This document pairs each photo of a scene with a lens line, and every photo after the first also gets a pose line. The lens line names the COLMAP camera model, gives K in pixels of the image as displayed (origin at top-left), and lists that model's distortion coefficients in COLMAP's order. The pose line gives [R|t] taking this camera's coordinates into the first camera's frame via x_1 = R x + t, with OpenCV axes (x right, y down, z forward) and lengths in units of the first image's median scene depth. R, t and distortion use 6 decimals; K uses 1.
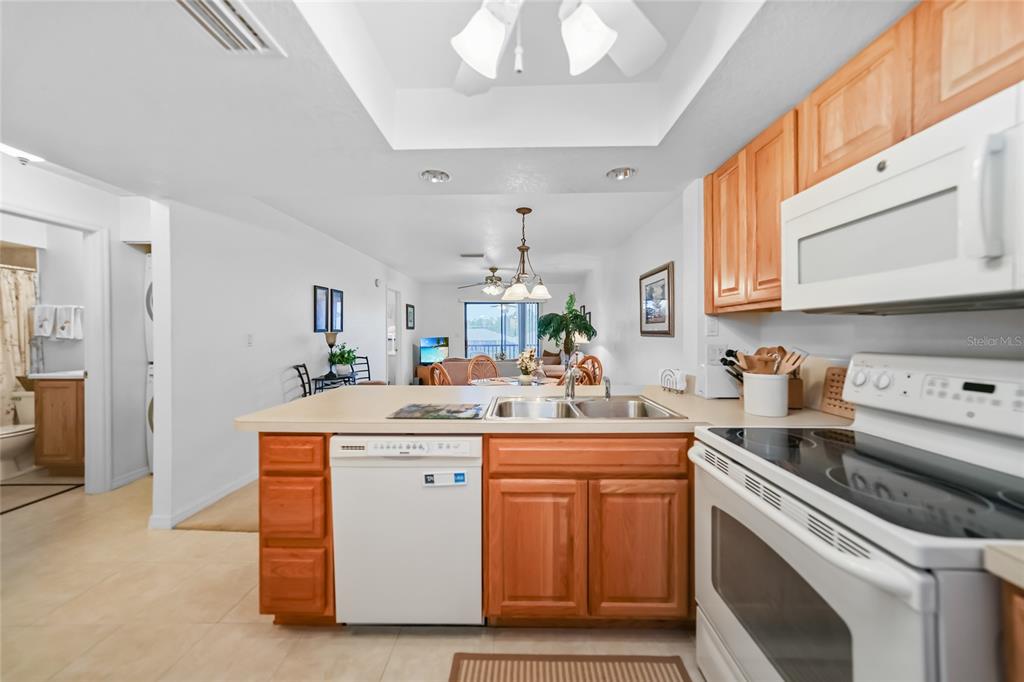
lens RADIAL K [[355.9, 0, 513.7], [0, 355.9, 338.6], [0, 0, 1]] dist [-0.010194, 0.004994]
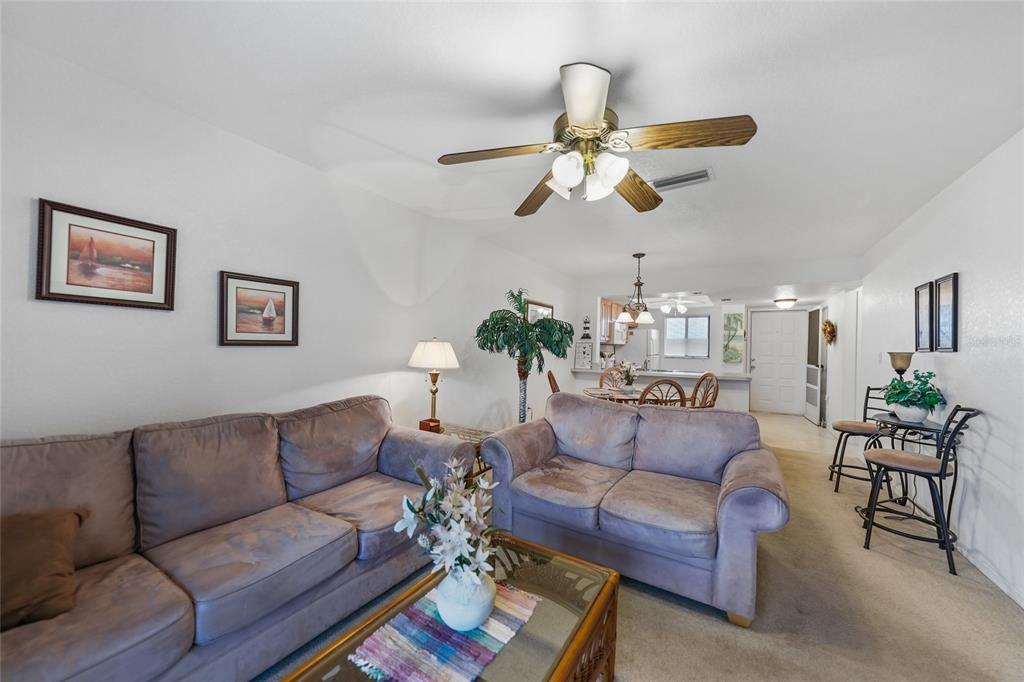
lens RADIAL K [[367.3, 0, 514.7], [0, 367.3, 346.8], [0, 0, 1]] dist [-0.013259, 0.009323]
pose [[-0.853650, -0.012527, 0.520696, -0.693944], [-0.006593, 0.999891, 0.013247, -0.092397], [-0.520805, 0.007875, -0.853640, 5.759805]]
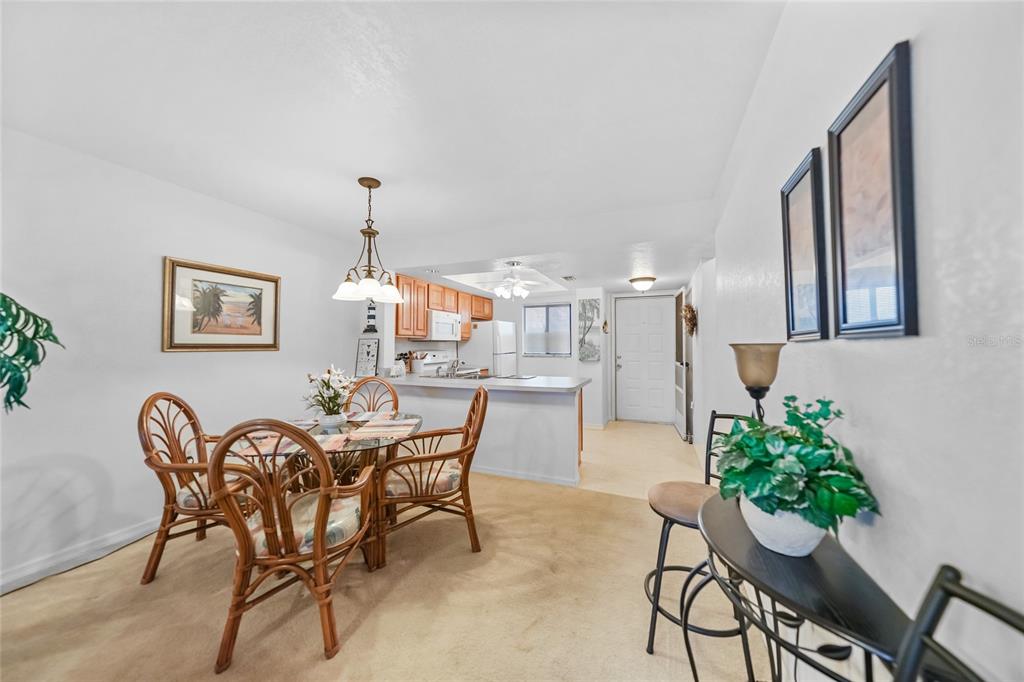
lens RADIAL K [[355.9, 0, 513.7], [0, 355.9, 338.6], [0, 0, 1]] dist [-0.010194, 0.004994]
pose [[-0.931255, 0.010277, 0.364223, -1.258075], [0.008534, 0.999943, -0.006394, -0.058974], [-0.364268, -0.002846, -0.931290, 3.813005]]
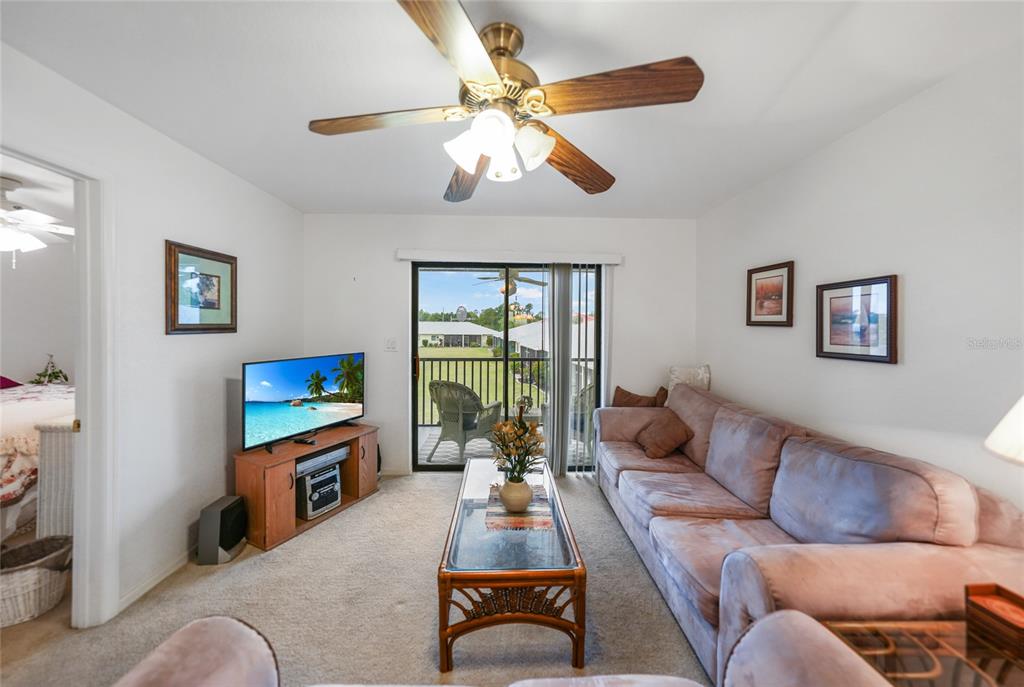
lens RADIAL K [[360.6, 0, 515.0], [0, 360.6, 326.9], [0, 0, 1]] dist [-0.001375, 0.000142]
pose [[0.998984, 0.011149, 0.043659, -0.257749], [-0.010478, 0.999824, -0.015558, -0.158275], [-0.043825, 0.015085, 0.998925, 3.705111]]
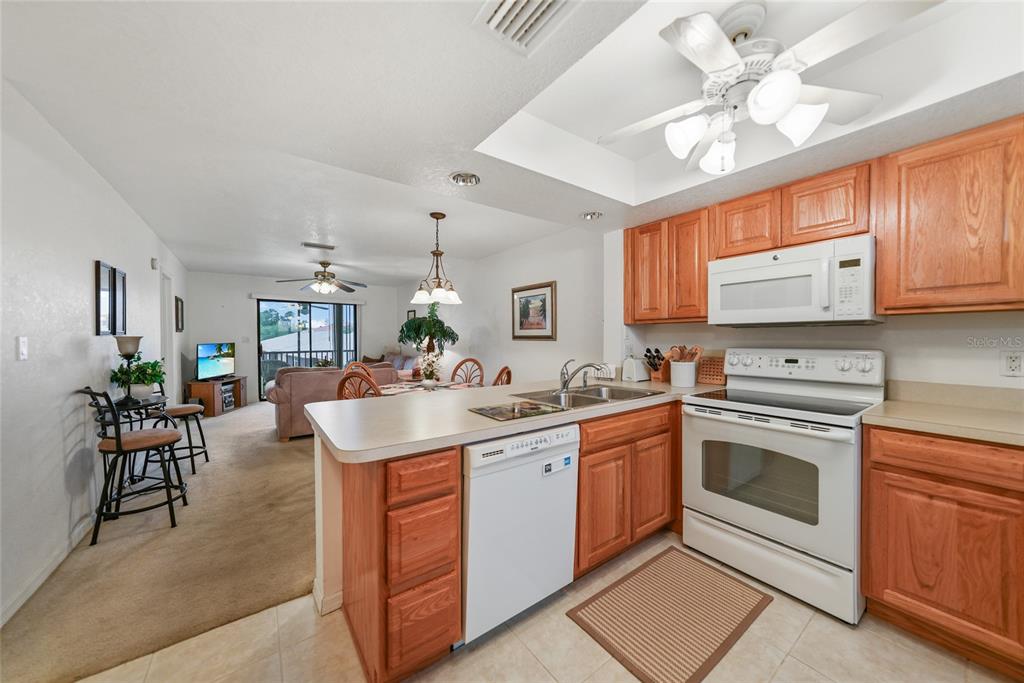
lens RADIAL K [[355.8, 0, 512.3], [0, 355.8, 343.4], [0, 0, 1]] dist [-0.012447, 0.005341]
pose [[0.798124, -0.009178, 0.602423, -0.983070], [0.008884, 0.999955, 0.003465, -0.000388], [-0.602427, 0.002587, 0.798170, 0.176901]]
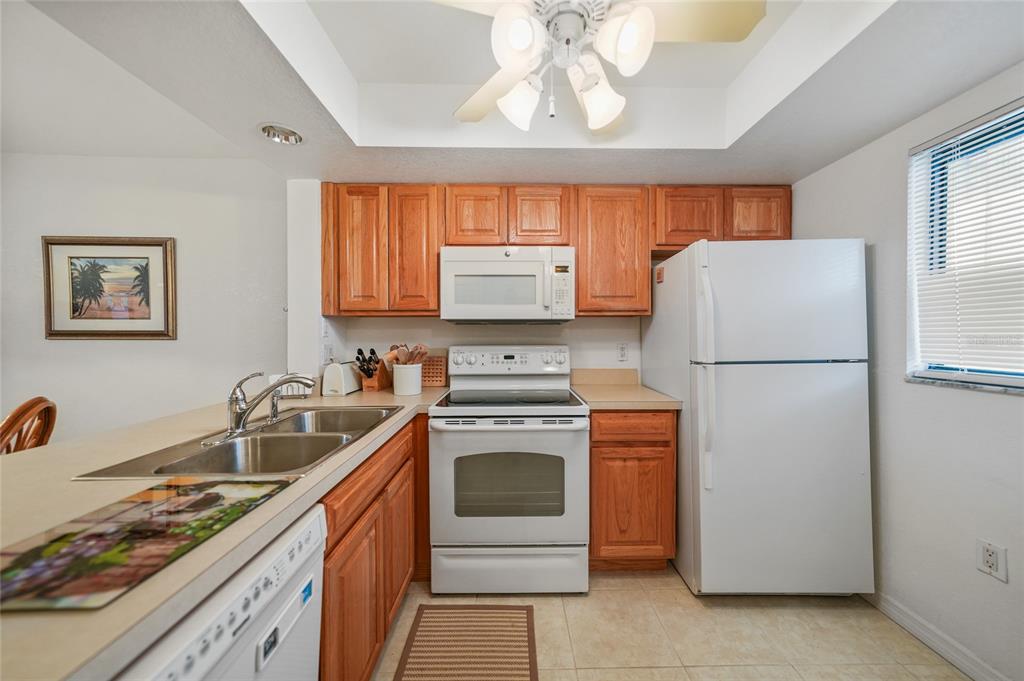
lens RADIAL K [[355.9, 0, 513.7], [0, 355.9, 338.1], [0, 0, 1]] dist [-0.010194, 0.004994]
pose [[-0.025790, -0.007293, 0.999641, -0.704353], [0.014944, 0.999859, 0.007680, -0.005358], [-0.999556, 0.015137, -0.025677, 0.680219]]
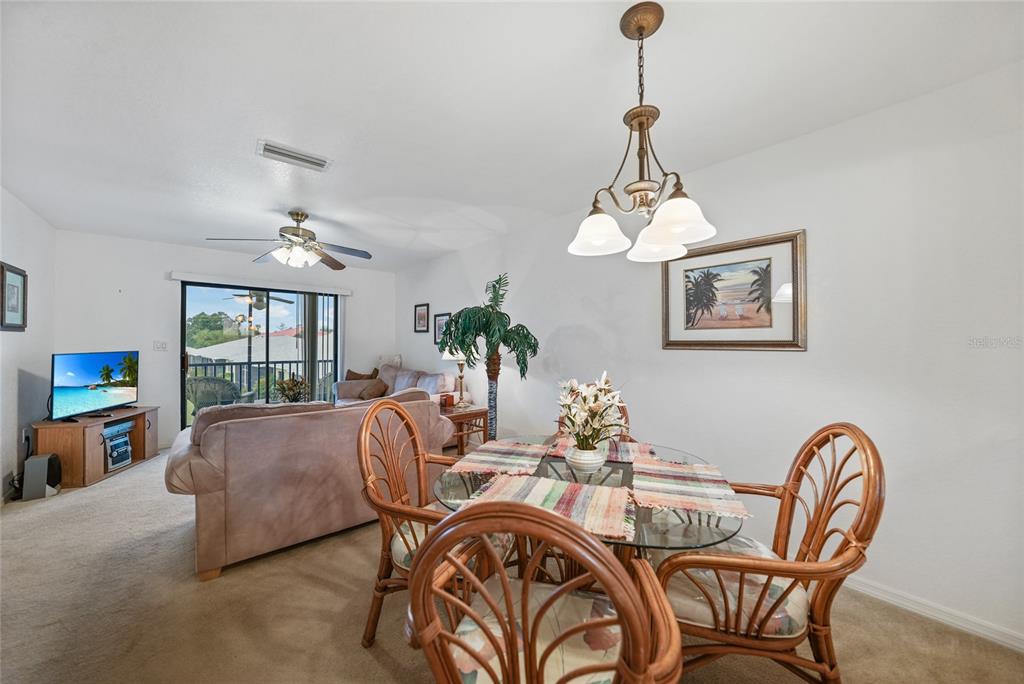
lens RADIAL K [[359.2, 0, 511.8], [0, 359.2, 339.6], [0, 0, 1]] dist [-0.020310, 0.000190]
pose [[0.740252, 0.011797, 0.672226, -0.777028], [0.006002, 0.999690, -0.024154, -0.027899], [-0.672303, 0.021915, 0.739952, 1.980061]]
